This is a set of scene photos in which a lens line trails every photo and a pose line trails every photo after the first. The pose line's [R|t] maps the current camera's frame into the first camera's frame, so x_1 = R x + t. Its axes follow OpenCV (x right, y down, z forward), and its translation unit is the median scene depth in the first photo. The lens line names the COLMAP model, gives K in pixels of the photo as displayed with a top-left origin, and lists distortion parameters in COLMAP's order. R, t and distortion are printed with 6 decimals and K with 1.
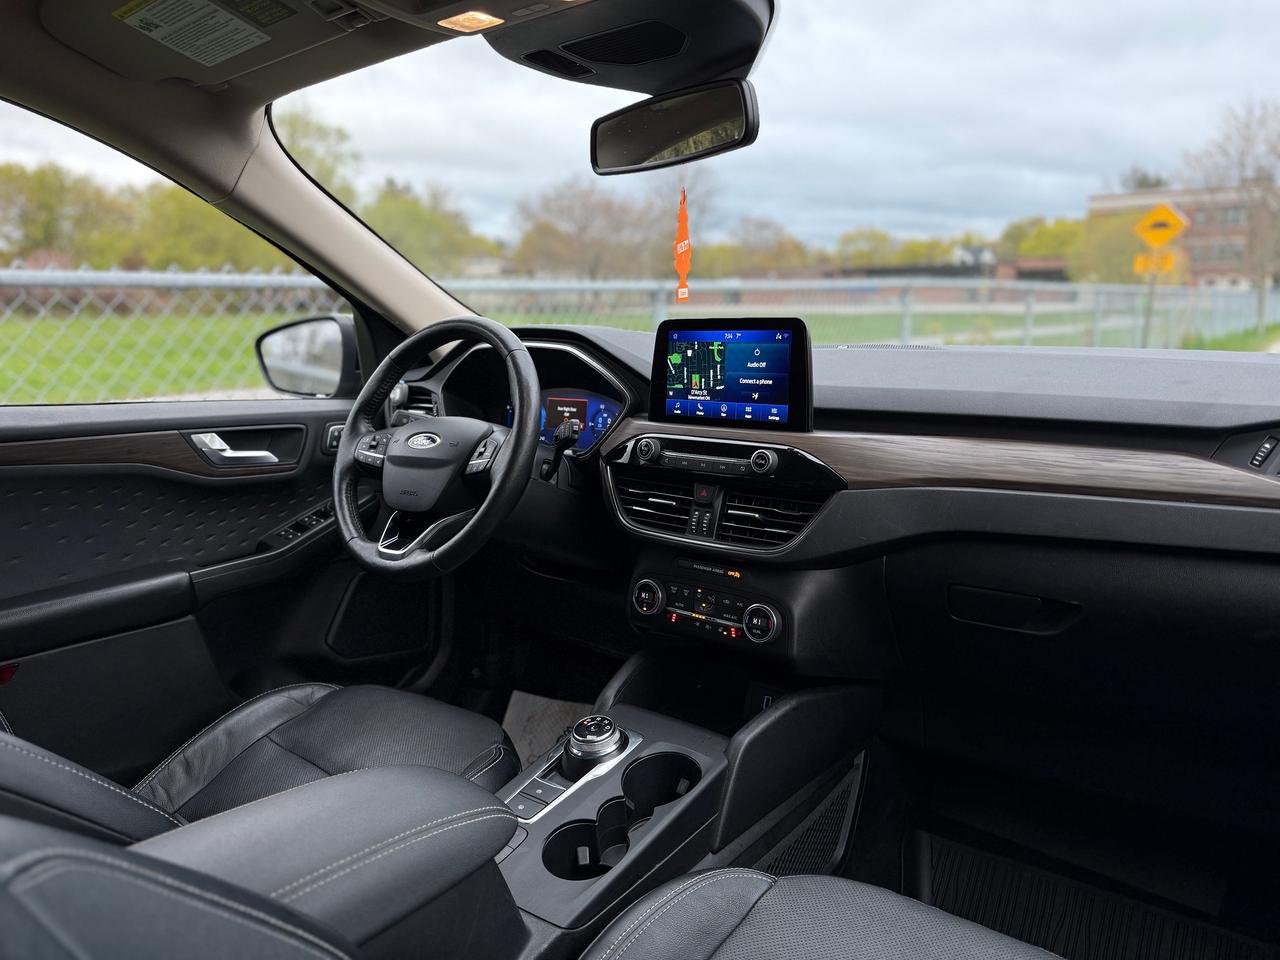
lens RADIAL K [[876.6, 0, 616.8], [0, 876.6, 473.3], [0, 0, 1]] dist [0.004032, -0.002197]
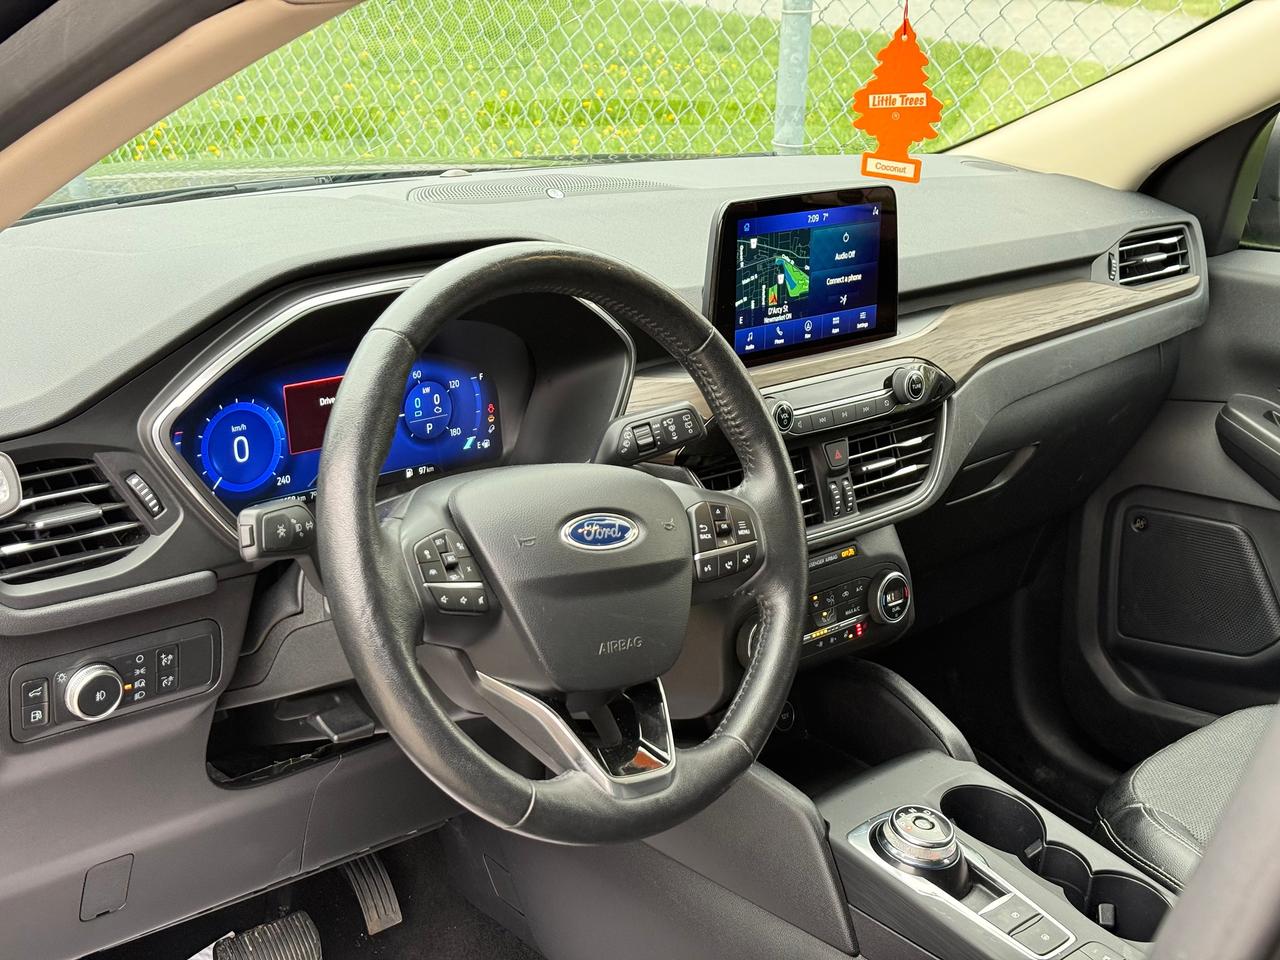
lens RADIAL K [[1803.3, 0, 640.2], [0, 1803.3, 485.7], [0, 0, 1]] dist [0.097281, -0.014502]
pose [[0.090622, -0.288300, 0.953242, -1.258799], [0.118200, 0.953529, 0.277149, -0.361427], [-0.988846, 0.087558, 0.120488, 0.988517]]
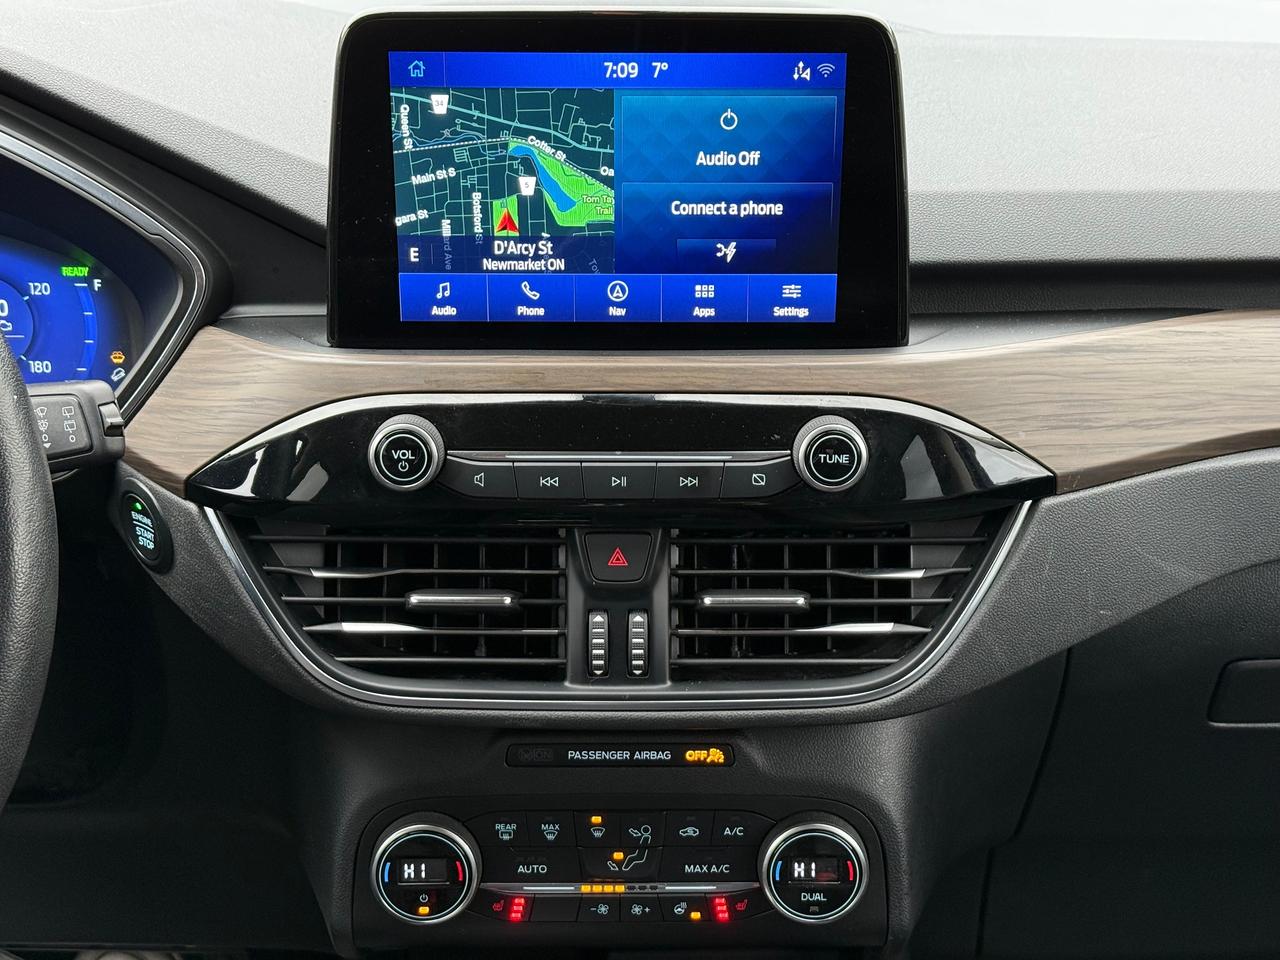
lens RADIAL K [[1803.3, 0, 640.2], [0, 1803.3, 485.7], [0, 0, 1]] dist [0.097281, -0.014502]
pose [[0.762295, -0.229289, 0.605254, -0.305012], [0.095647, 0.964787, 0.245027, -0.172811], [-0.640123, -0.128892, 0.757383, 0.478016]]
